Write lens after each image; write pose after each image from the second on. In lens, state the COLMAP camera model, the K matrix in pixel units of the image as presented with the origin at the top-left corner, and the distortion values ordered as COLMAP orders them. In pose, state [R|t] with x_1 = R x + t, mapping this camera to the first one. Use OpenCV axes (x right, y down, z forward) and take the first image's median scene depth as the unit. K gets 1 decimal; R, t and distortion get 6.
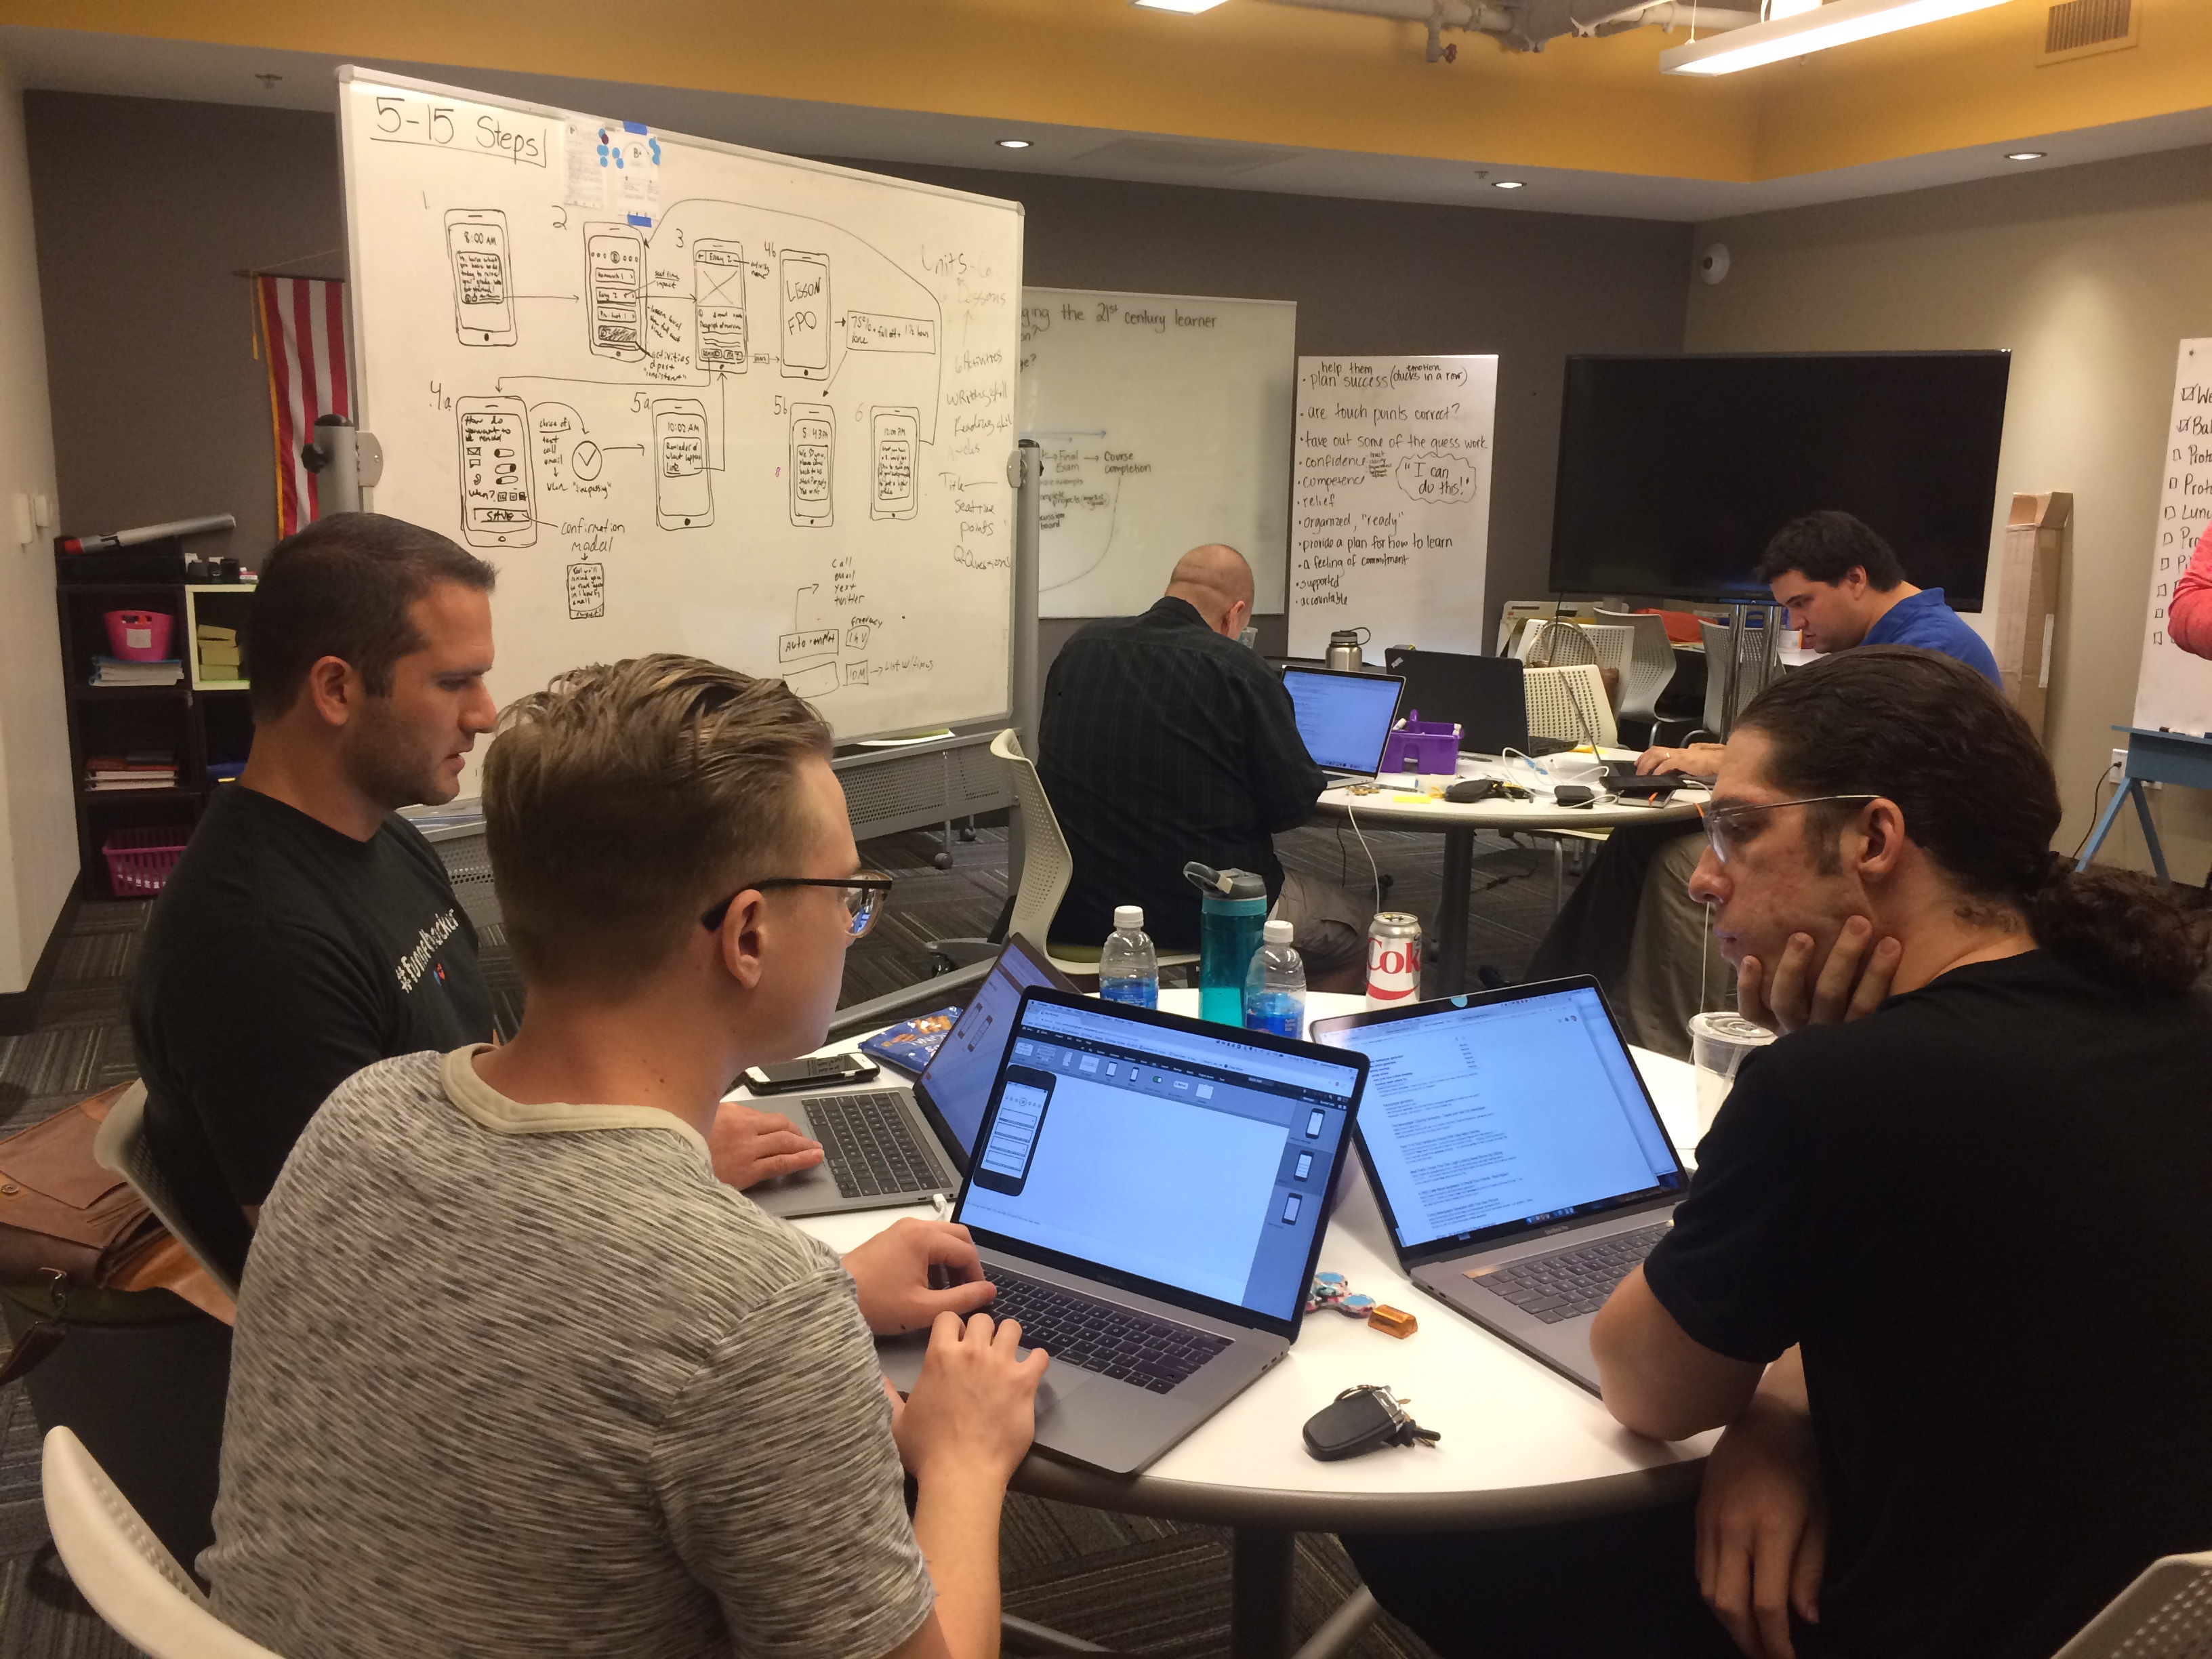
lens RADIAL K [[1914.7, 0, 1105.3], [0, 1914.7, 823.3], [0, 0, 1]] dist [0.079042, -0.014599]
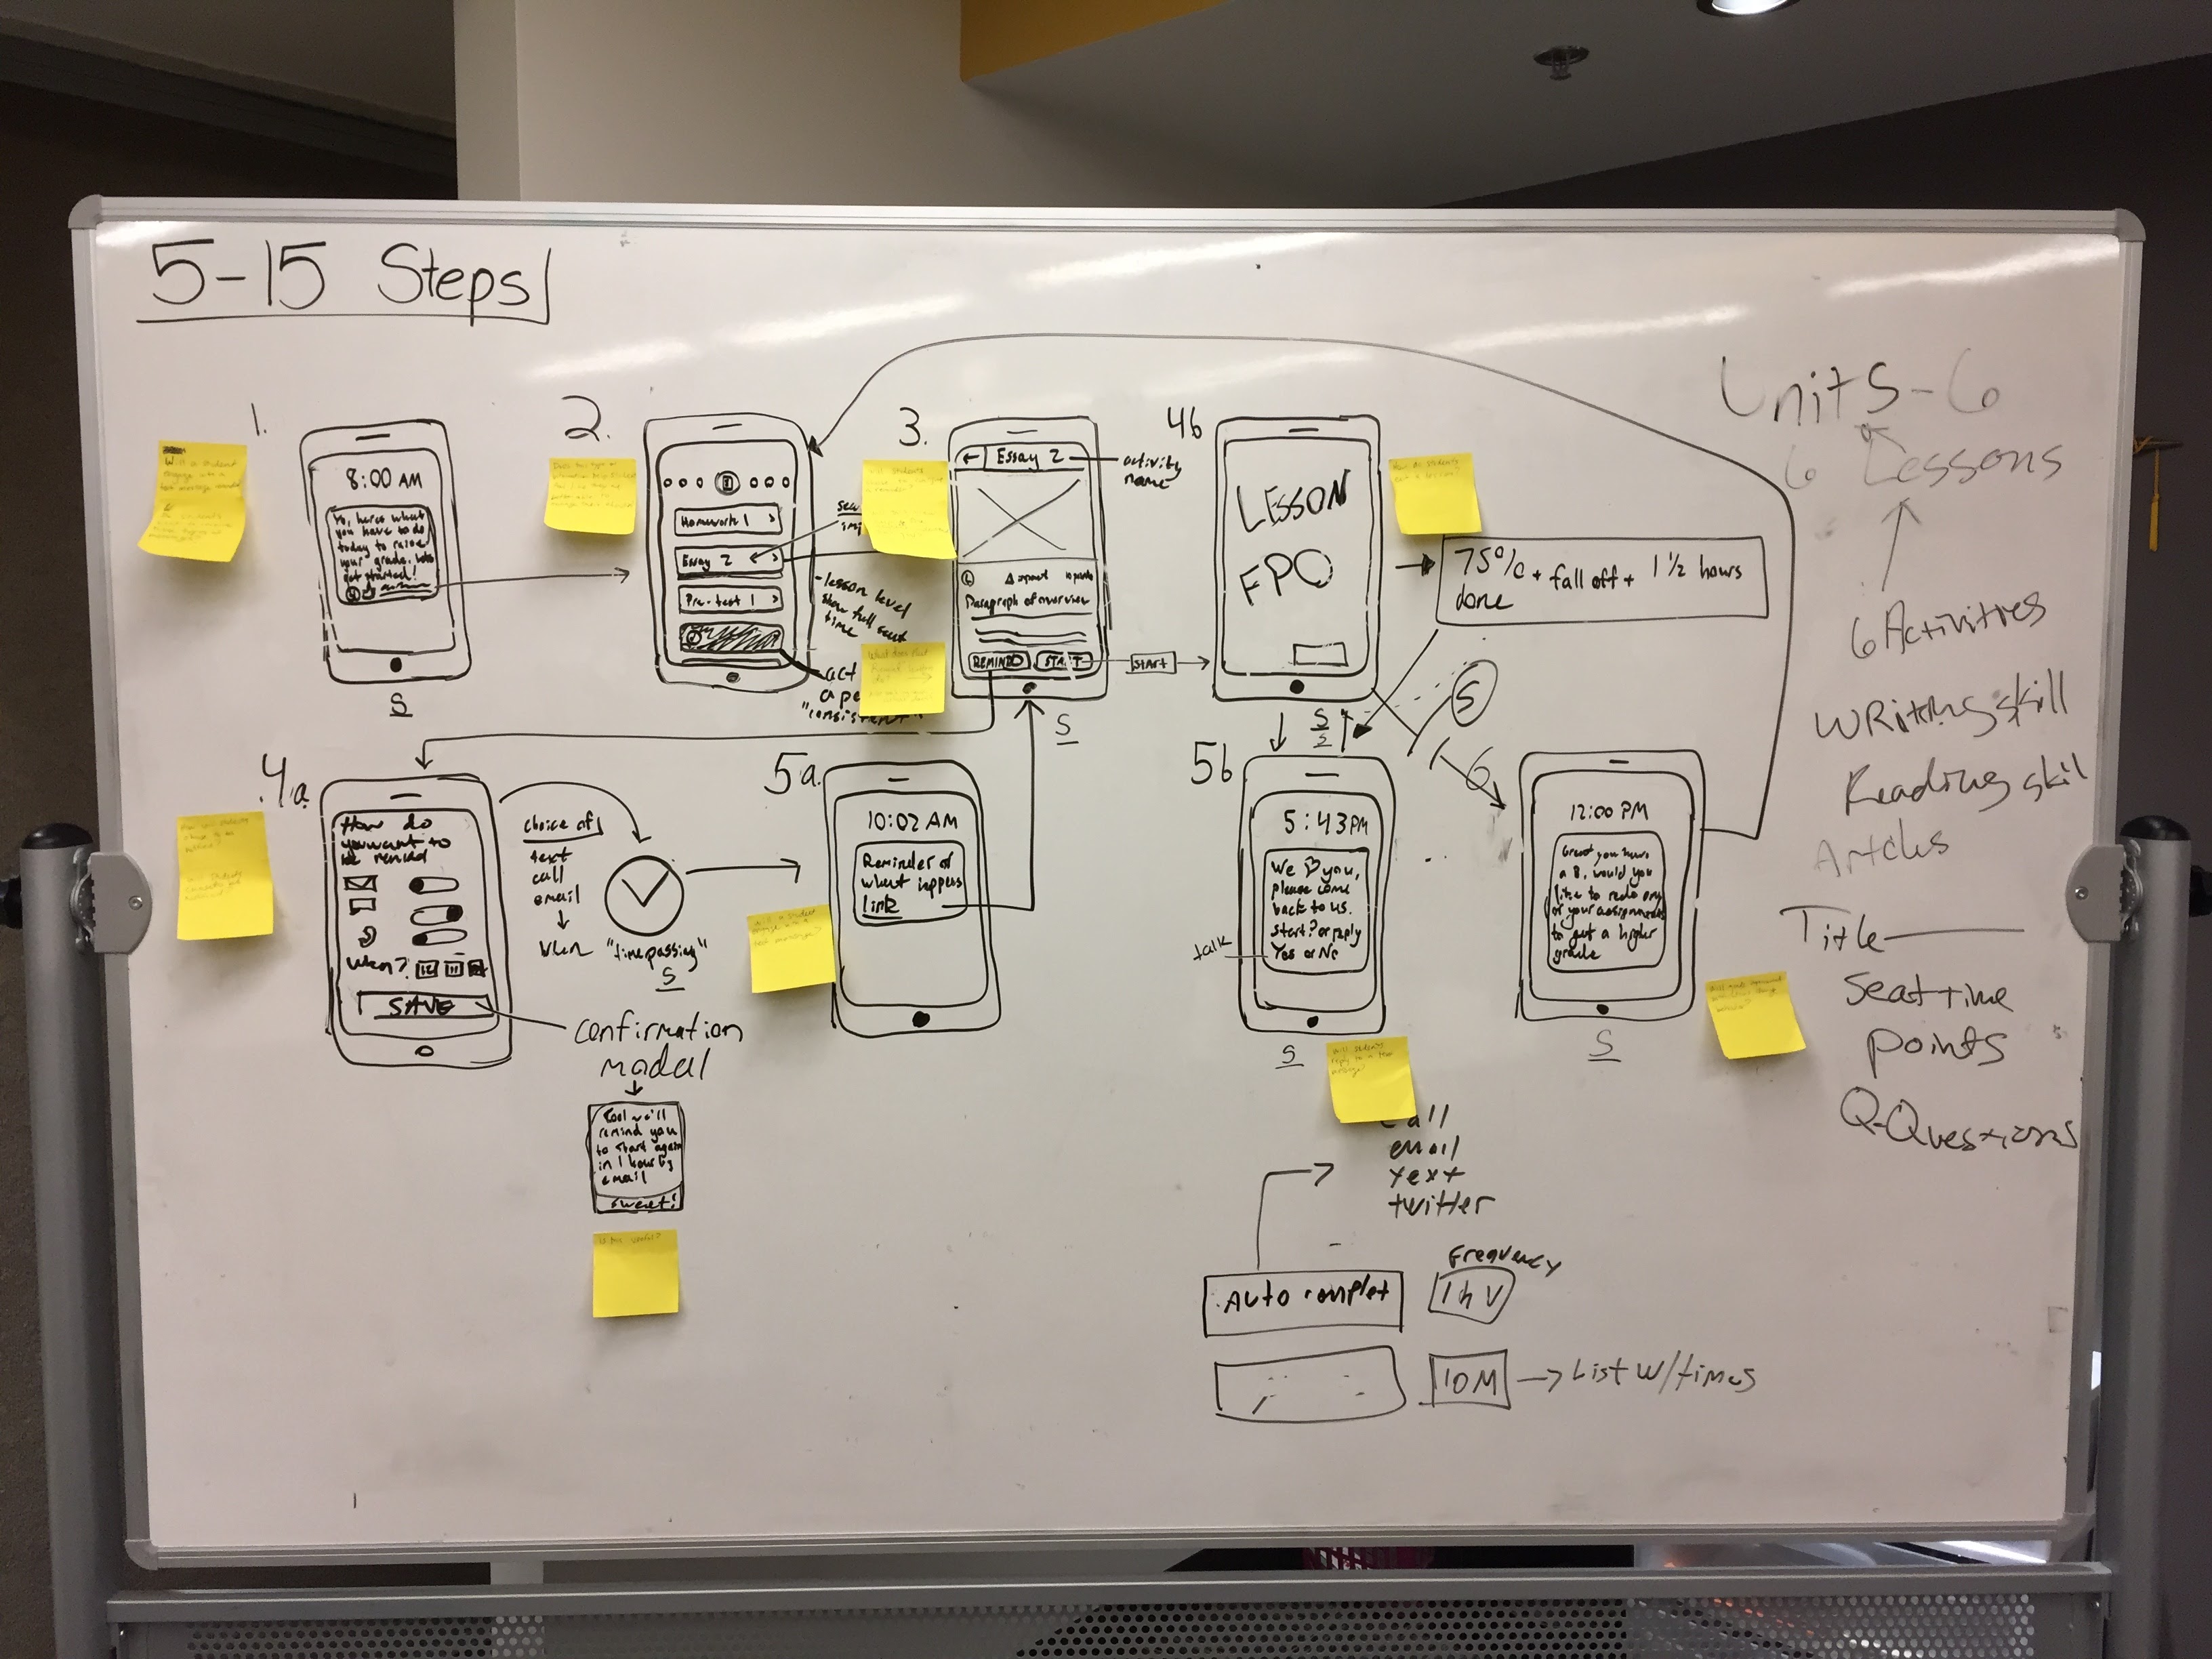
lens RADIAL K [[1873.7, 0, 1107.6], [0, 1873.7, 834.1], [0, 0, 1]] dist [0.071903, -0.014872]
pose [[0.584273, 0.030561, -0.810982, 0.171520], [-0.139510, 0.988197, -0.063271, -0.176818], [0.799476, 0.150108, 0.581640, 0.761222]]
